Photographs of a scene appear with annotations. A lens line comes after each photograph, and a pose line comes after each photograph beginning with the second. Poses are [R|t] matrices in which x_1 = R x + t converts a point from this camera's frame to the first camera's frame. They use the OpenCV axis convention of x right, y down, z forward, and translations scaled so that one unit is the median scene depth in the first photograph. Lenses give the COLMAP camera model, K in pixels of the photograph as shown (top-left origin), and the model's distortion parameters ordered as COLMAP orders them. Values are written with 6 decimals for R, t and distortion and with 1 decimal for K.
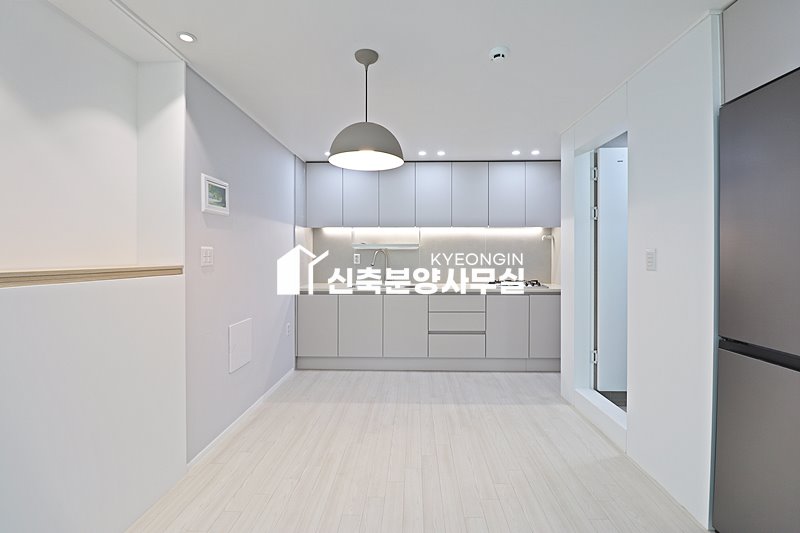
lens RADIAL K [[370.2, 0, 404.8], [0, 370.2, 258.6], [0, 0, 1]] dist [-0.001849, -0.011872]
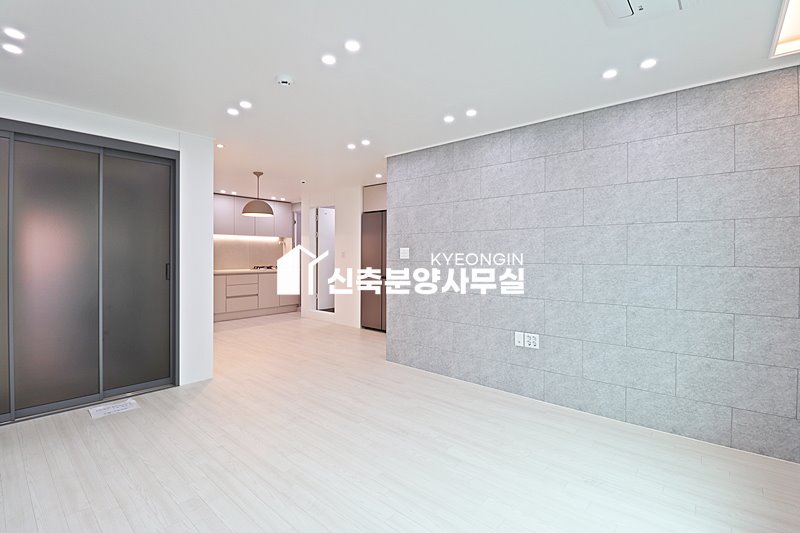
lens RADIAL K [[370.2, 0, 400.4], [0, 370.2, 256.0], [0, 0, 1]] dist [-0.001849, -0.011872]
pose [[0.639653, -0.002209, 0.768660, -0.727469], [0.002151, 0.999997, 0.001084, 0.008723], [-0.768661, 0.000960, 0.639656, -0.694816]]
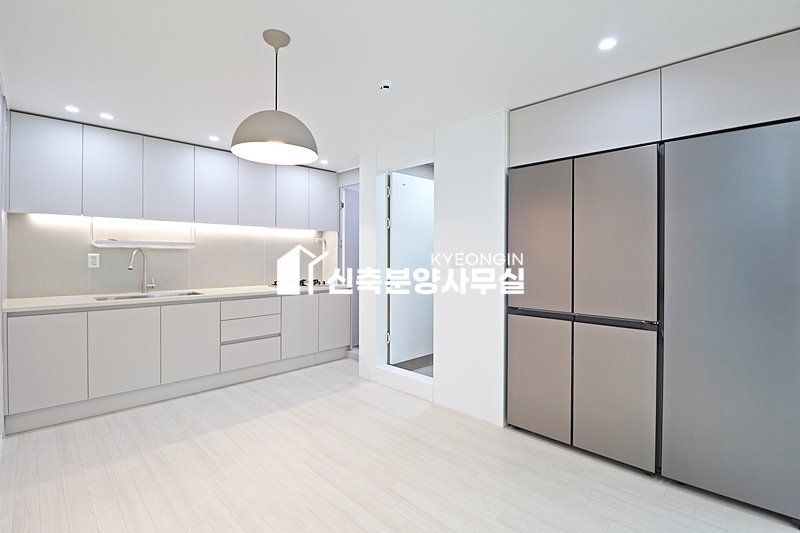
lens RADIAL K [[370.2, 0, 403.1], [0, 370.2, 257.1], [0, 0, 1]] dist [-0.001849, -0.011872]
pose [[0.685250, -0.000095, 0.728308, -0.279588], [0.001642, 0.999998, -0.001415, -0.005178], [-0.728306, 0.002165, 0.685248, 0.079694]]
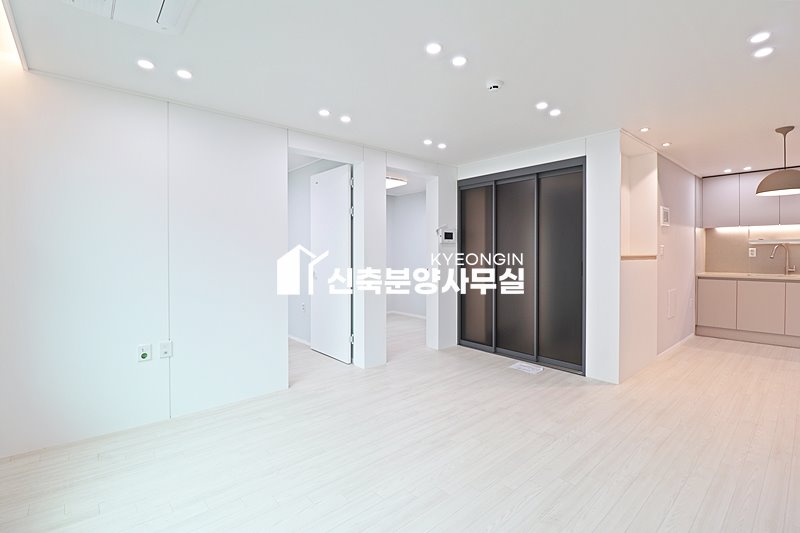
lens RADIAL K [[370.2, 0, 400.2], [0, 370.2, 256.2], [0, 0, 1]] dist [-0.001849, -0.011872]
pose [[0.675539, 0.004465, -0.737311, -0.034530], [-0.000941, 0.999986, 0.005194, 0.008704], [0.737324, -0.002815, 0.675534, -0.705528]]
